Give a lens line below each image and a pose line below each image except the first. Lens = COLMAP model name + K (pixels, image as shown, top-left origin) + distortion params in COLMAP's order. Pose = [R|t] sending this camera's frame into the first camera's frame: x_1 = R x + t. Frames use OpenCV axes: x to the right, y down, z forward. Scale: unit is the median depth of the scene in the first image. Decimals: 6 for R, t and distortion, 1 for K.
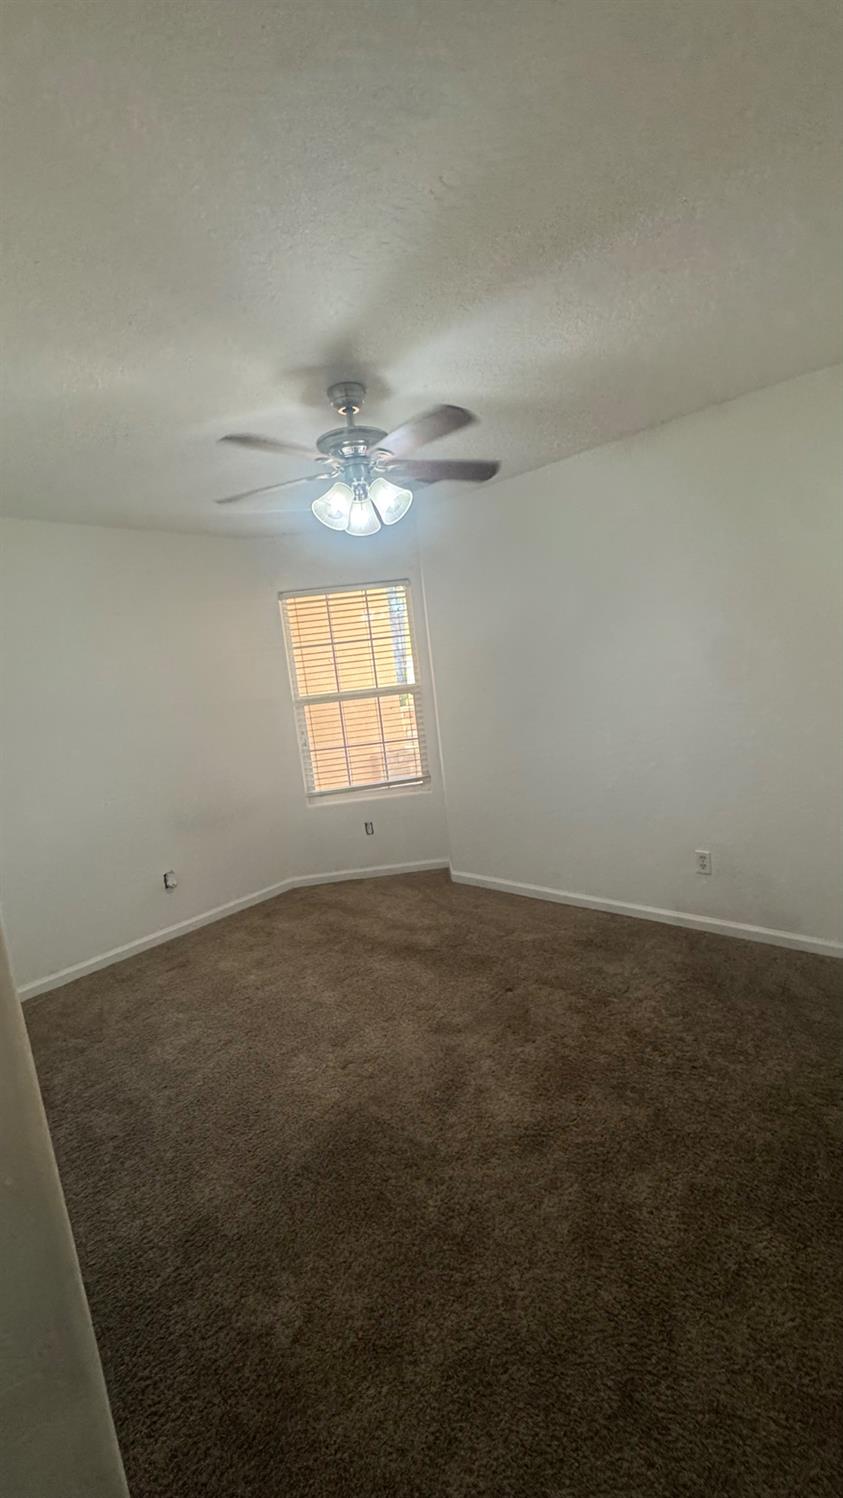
lens RADIAL K [[601.4, 0, 424.9], [0, 601.4, 748.6], [0, 0, 1]] dist [-0.006114, 0.000796]
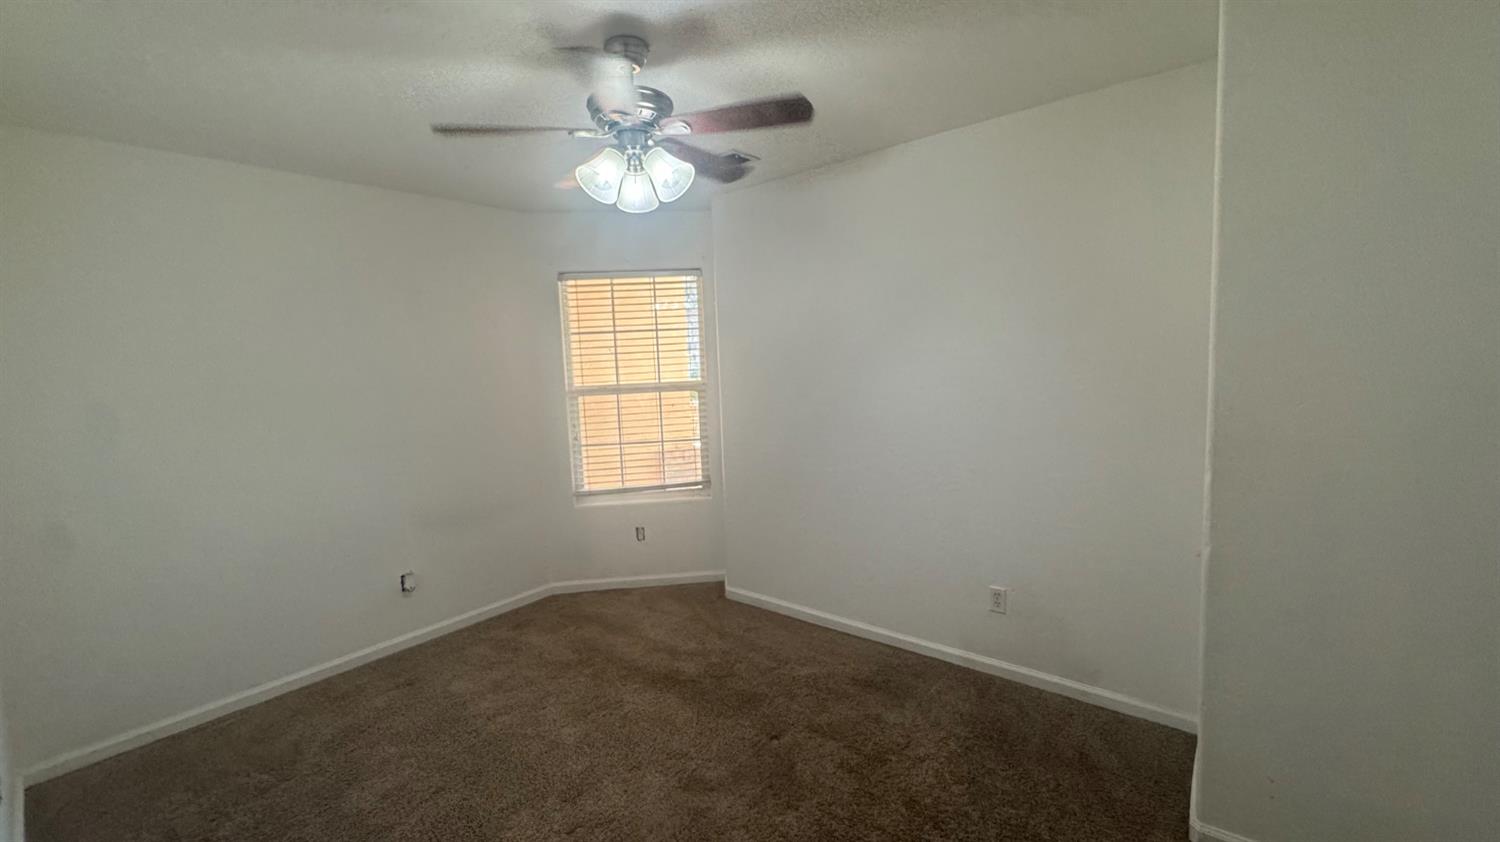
lens RADIAL K [[602.2, 0, 748.5], [0, 602.2, 419.0], [0, 0, 1]] dist [-0.006114, 0.000796]
pose [[0.997031, 0.064295, 0.042362, 0.030434], [-0.062545, 0.997183, -0.041412, -0.020414], [-0.044905, 0.038639, 0.998244, 0.093880]]
